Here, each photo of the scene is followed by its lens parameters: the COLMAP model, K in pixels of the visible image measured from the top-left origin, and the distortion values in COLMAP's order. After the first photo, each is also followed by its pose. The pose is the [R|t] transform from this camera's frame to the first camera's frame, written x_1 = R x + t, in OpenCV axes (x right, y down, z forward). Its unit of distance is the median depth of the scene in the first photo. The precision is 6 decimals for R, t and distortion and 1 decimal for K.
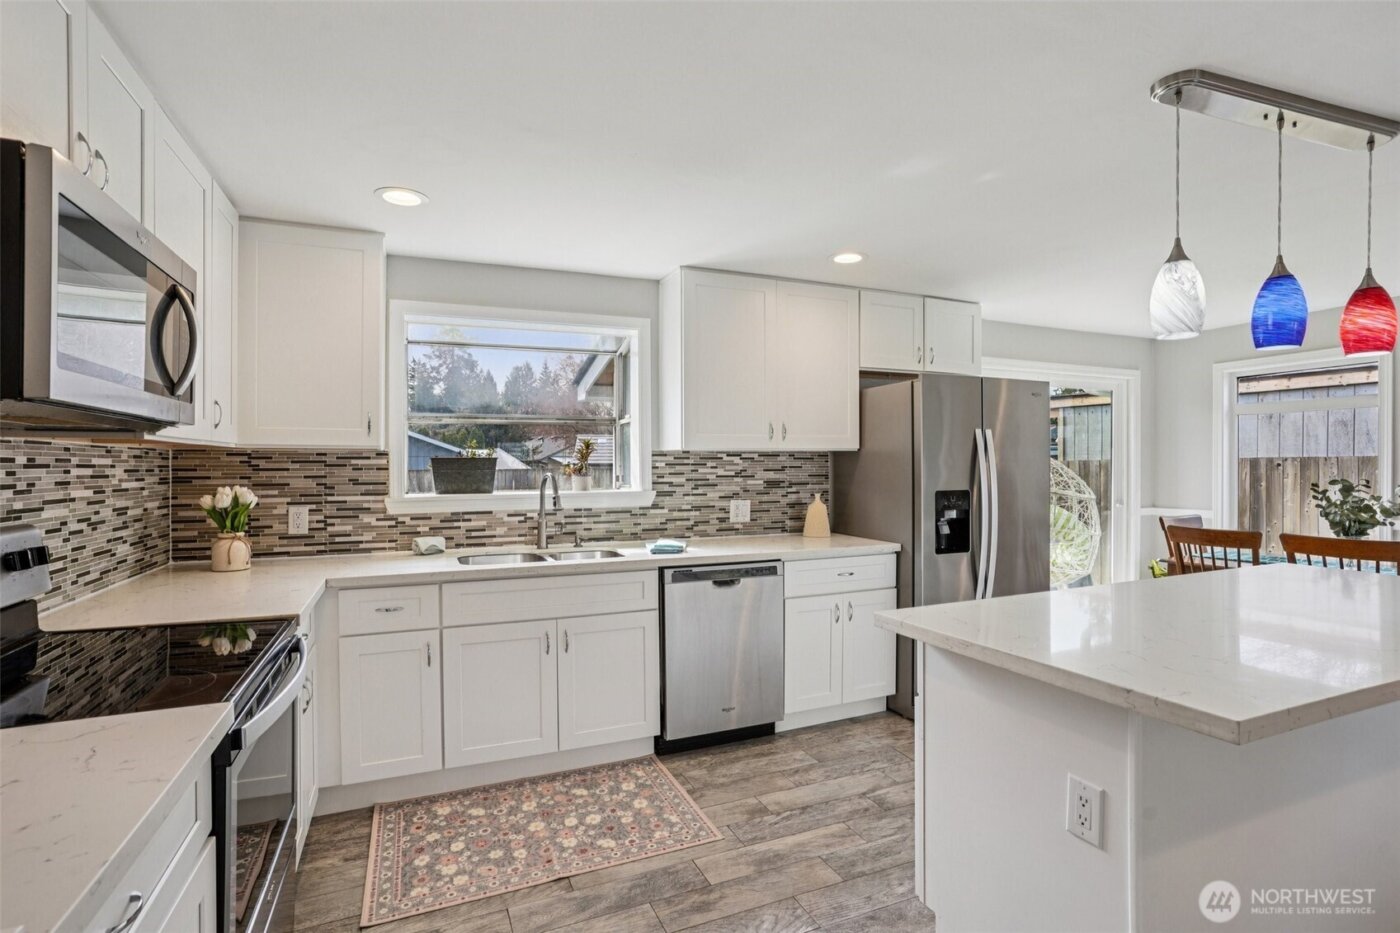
lens RADIAL K [[690.8, 0, 702.0], [0, 690.8, 462.2], [0, 0, 1]] dist [-0.063871, 0.049482]
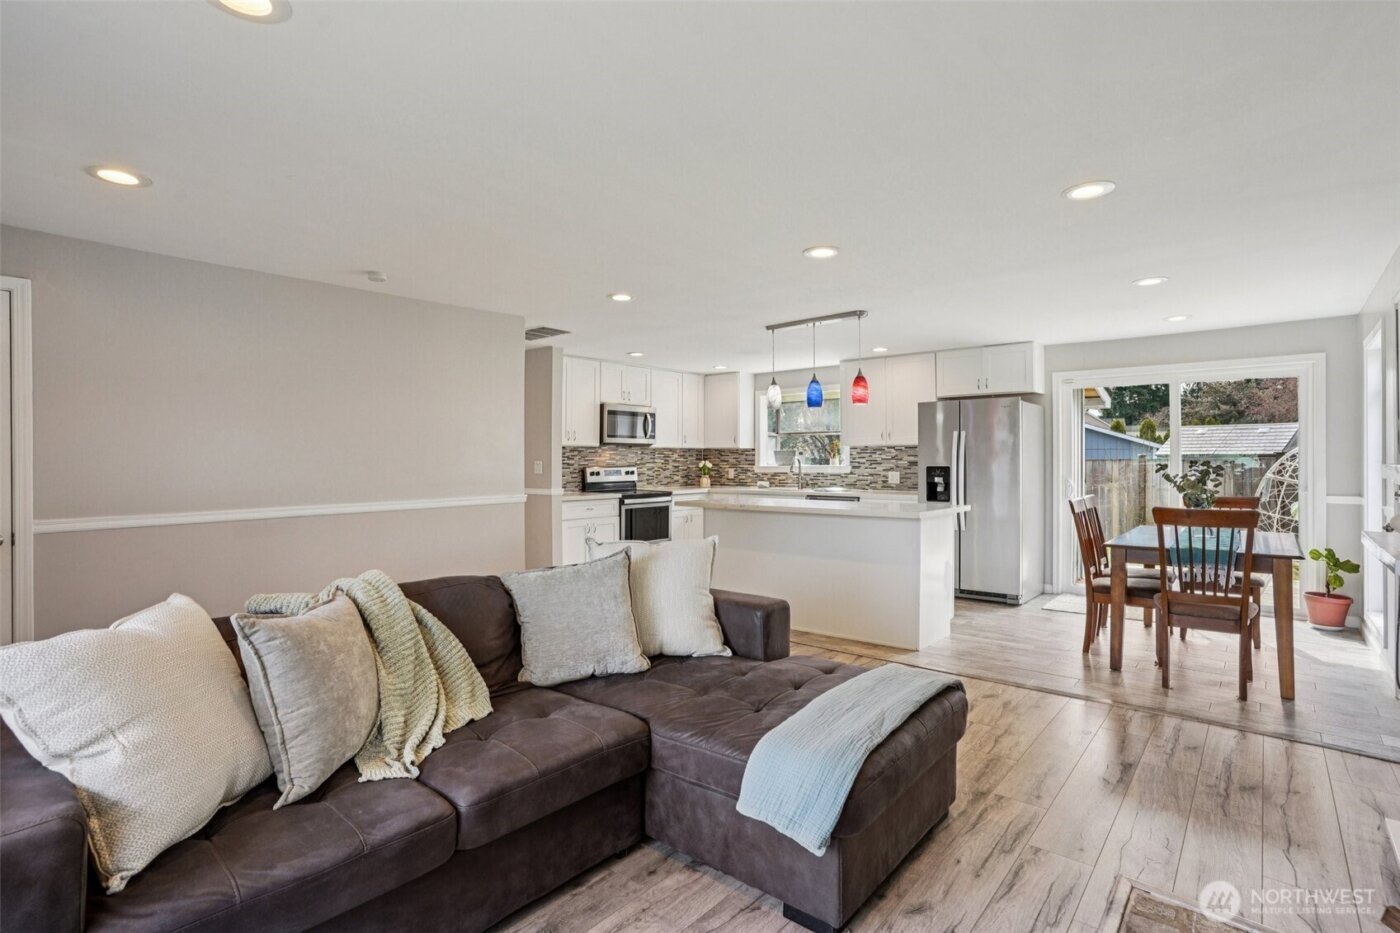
lens RADIAL K [[690.8, 0, 702.0], [0, 690.8, 462.2], [0, 0, 1]] dist [-0.063871, 0.049482]
pose [[0.447442, 0.004818, -0.894300, 1.764582], [0.003434, 0.999969, 0.007106, 0.016307], [0.894307, -0.006251, 0.447411, -0.364535]]
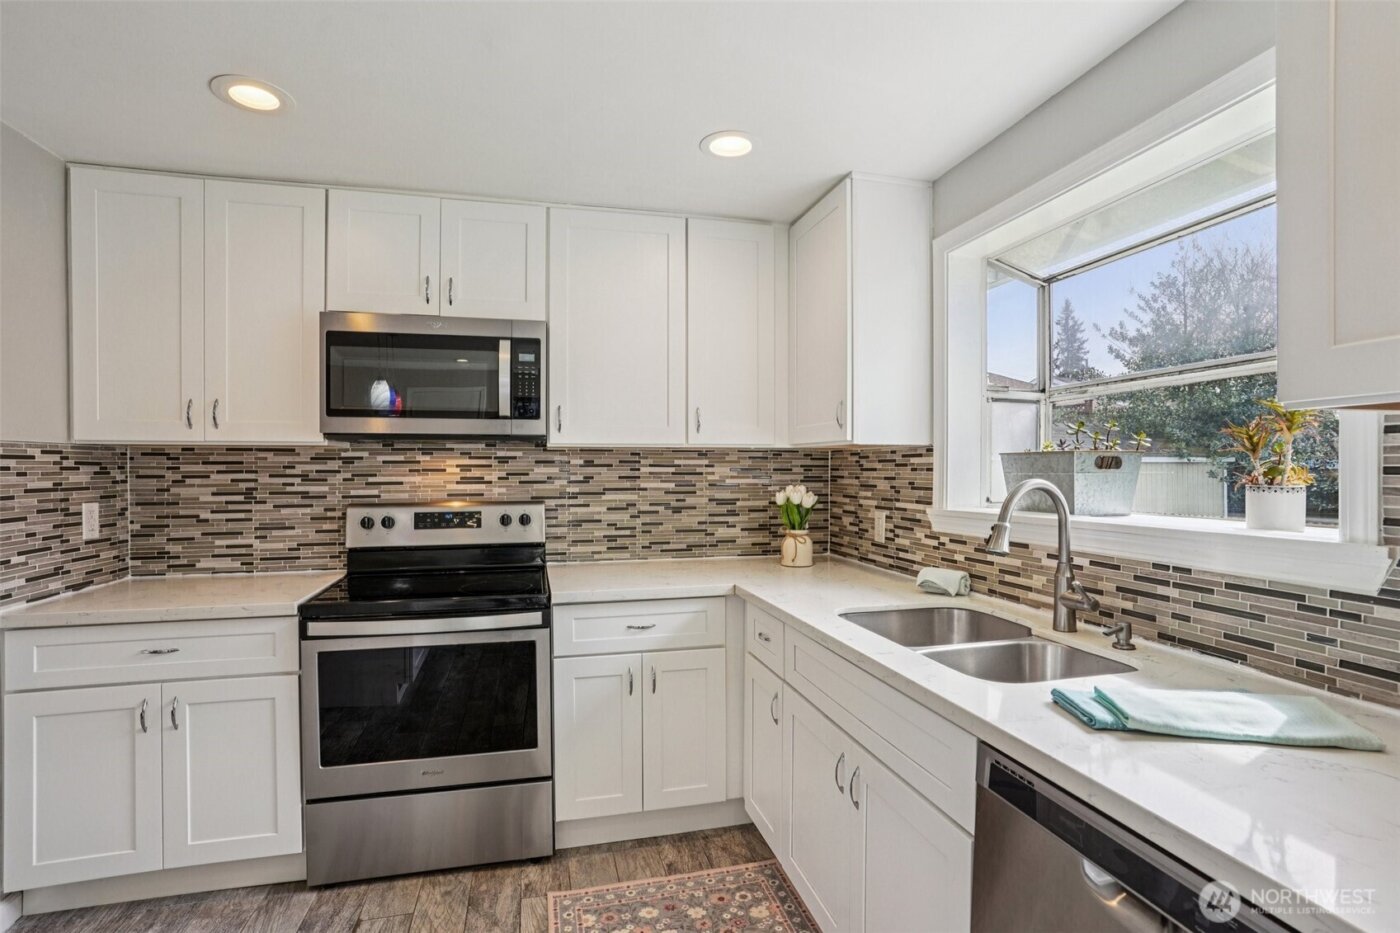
lens RADIAL K [[688.3, 0, 703.1], [0, 688.3, 474.2], [0, 0, 1]] dist [-0.062806, 0.041217]
pose [[-0.156149, 0.010891, -0.987674, 0.301717], [0.004326, 0.999937, 0.010343, 0.005703], [0.987724, -0.002658, -0.156186, 0.833327]]
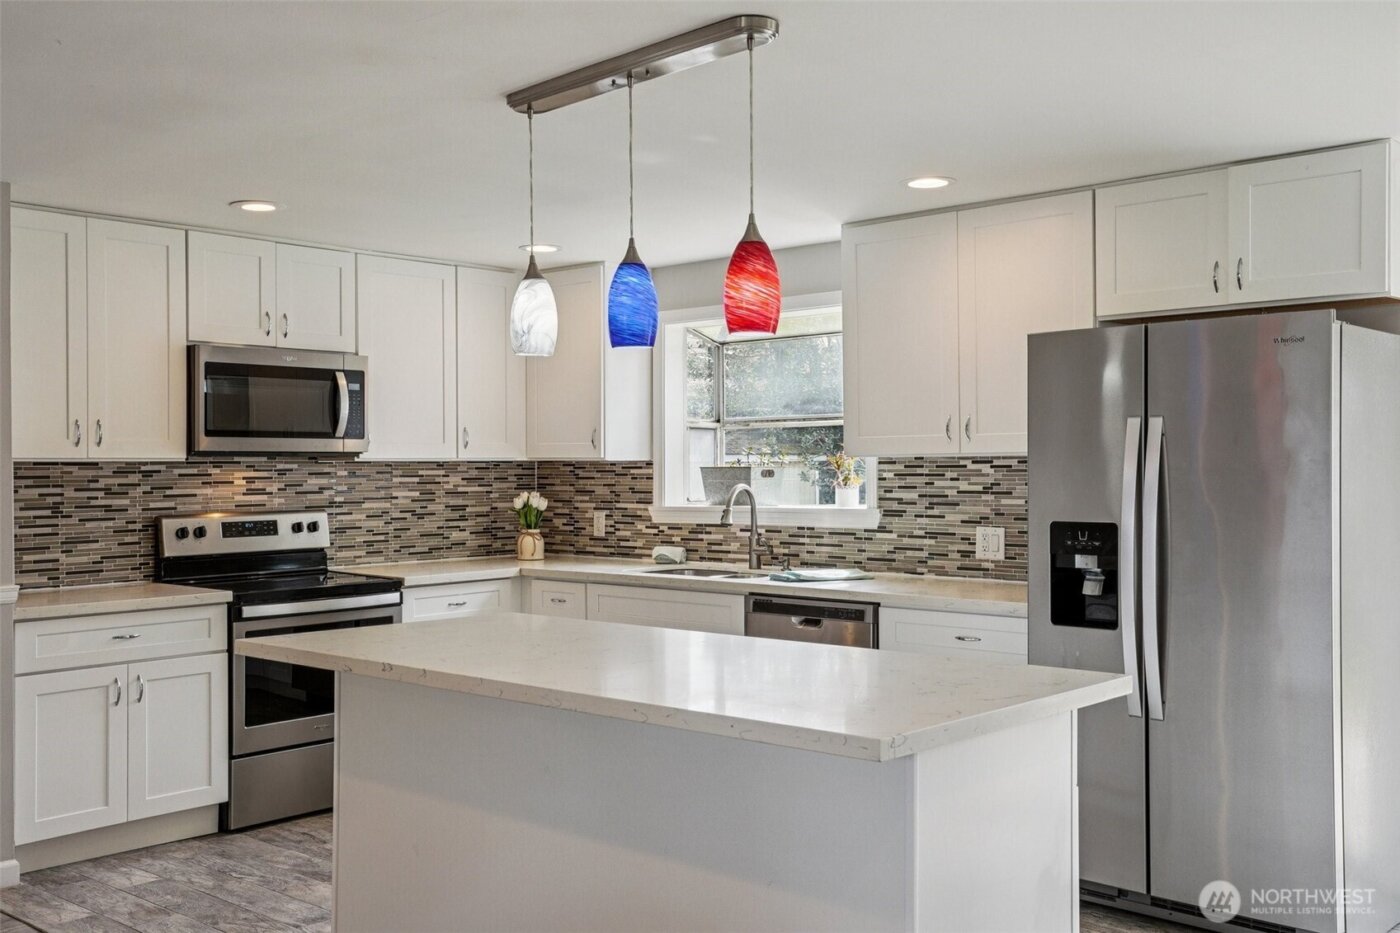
lens RADIAL K [[1364.3, 0, 700.0], [0, 1364.3, 466.5], [0, 0, 1]] dist [0.051263, 0.003950]
pose [[0.414603, 0.001341, -0.910002, 1.378888], [0.006939, 0.999965, 0.004635, -0.016320], [0.909976, -0.008236, 0.414579, 0.205005]]
